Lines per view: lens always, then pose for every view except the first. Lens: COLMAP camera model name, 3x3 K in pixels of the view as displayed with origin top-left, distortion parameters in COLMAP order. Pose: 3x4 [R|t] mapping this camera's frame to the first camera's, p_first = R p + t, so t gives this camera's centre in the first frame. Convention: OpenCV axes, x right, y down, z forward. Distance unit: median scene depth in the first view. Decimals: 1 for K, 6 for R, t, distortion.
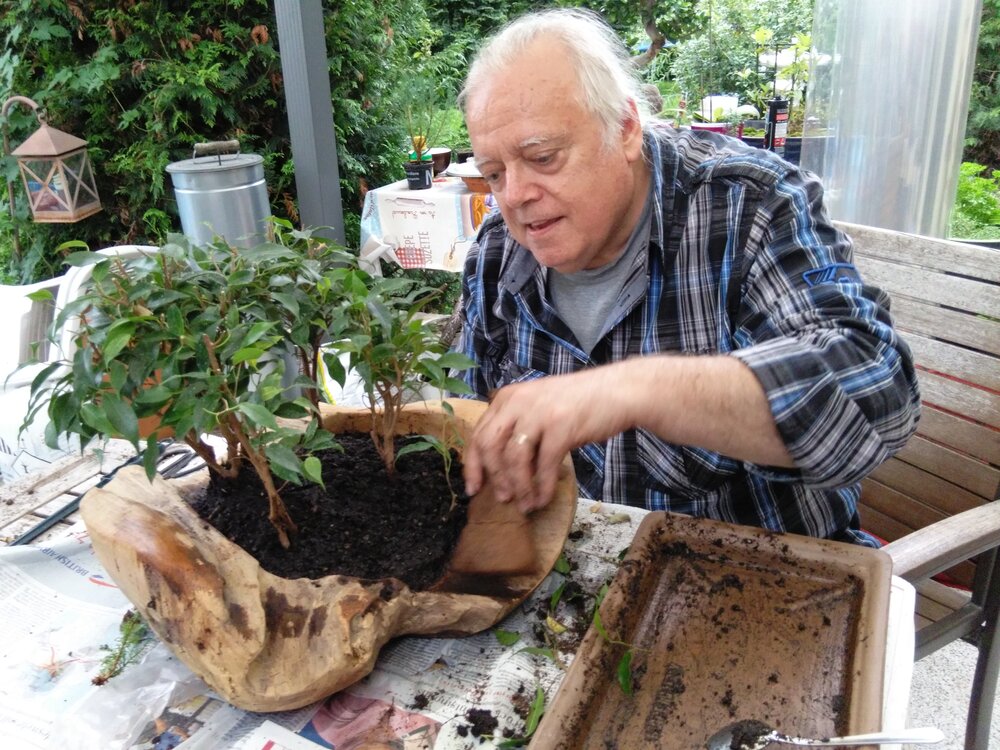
lens RADIAL K [[863.8, 0, 500.0], [0, 863.8, 375.0], [0, 0, 1]] dist [0.115897, -0.170473]
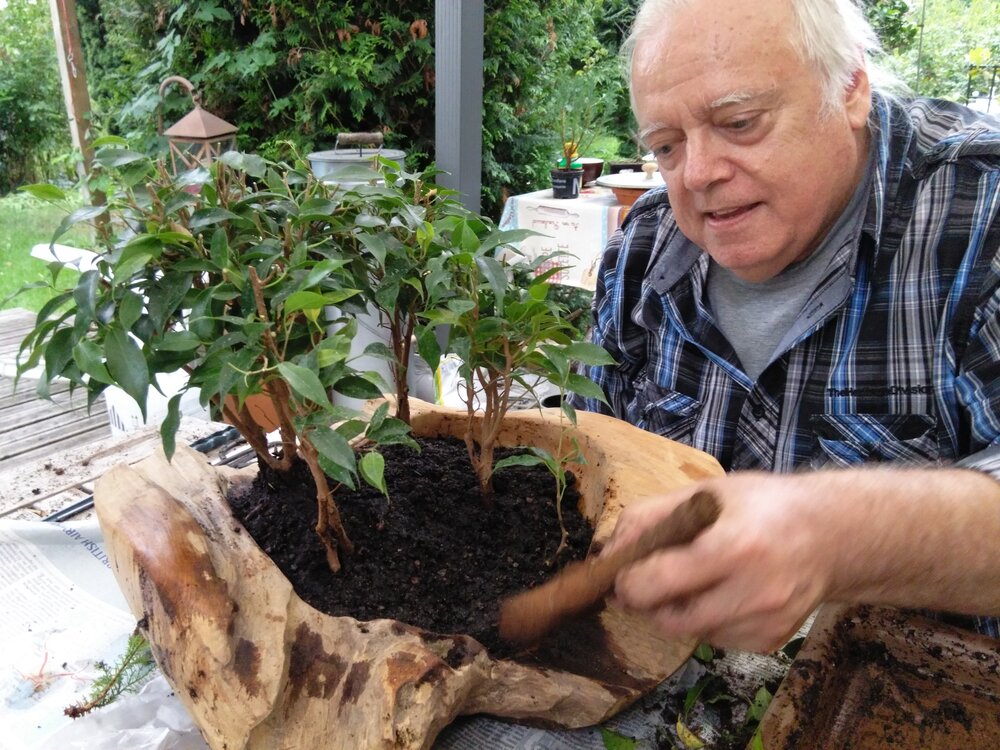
lens RADIAL K [[872.1, 0, 488.6], [0, 872.1, 395.1], [0, 0, 1]] dist [0.077238, -0.110840]
pose [[0.981600, 0.110314, -0.155859, -0.011762], [-0.113078, 0.993546, -0.008954, 0.031295], [0.153866, 0.026414, 0.987739, 0.217453]]
